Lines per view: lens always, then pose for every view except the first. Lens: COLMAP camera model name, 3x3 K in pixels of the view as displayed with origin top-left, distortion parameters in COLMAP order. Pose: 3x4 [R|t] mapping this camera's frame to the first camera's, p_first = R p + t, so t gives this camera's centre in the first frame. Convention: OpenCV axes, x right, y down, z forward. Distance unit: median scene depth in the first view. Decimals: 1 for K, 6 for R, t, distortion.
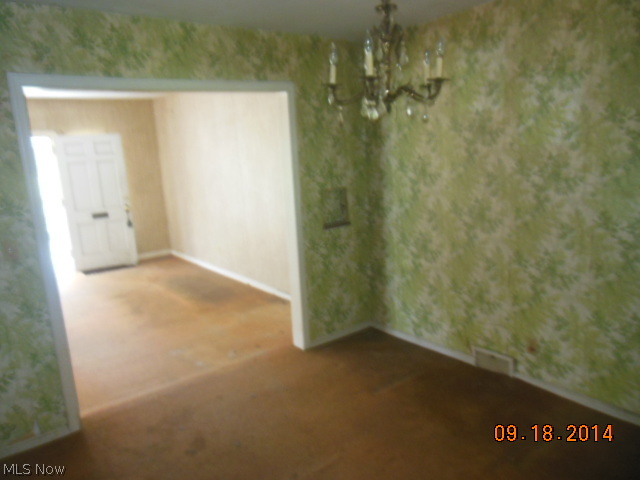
lens RADIAL K [[481.9, 0, 320.0], [0, 481.9, 240.0], [0, 0, 1]] dist [0.000095, -0.000011]
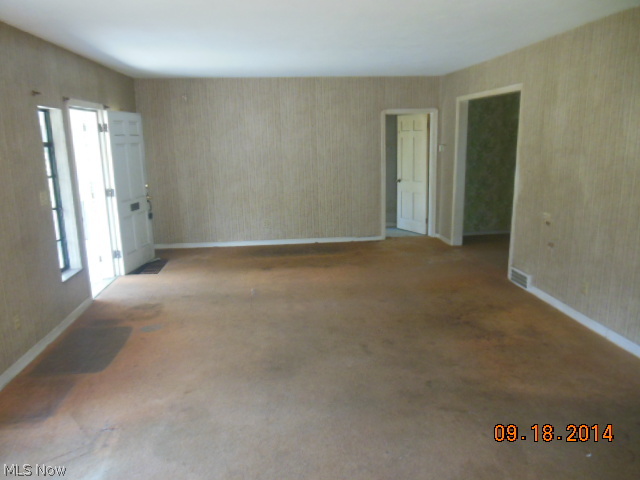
lens RADIAL K [[481.9, 0, 320.0], [0, 481.9, 240.0], [0, 0, 1]] dist [0.000095, -0.000011]
pose [[0.540040, -0.129750, 0.831578, -1.836273], [0.163724, 0.985366, 0.047421, 0.039731], [-0.825561, 0.110540, 0.553380, 0.456809]]
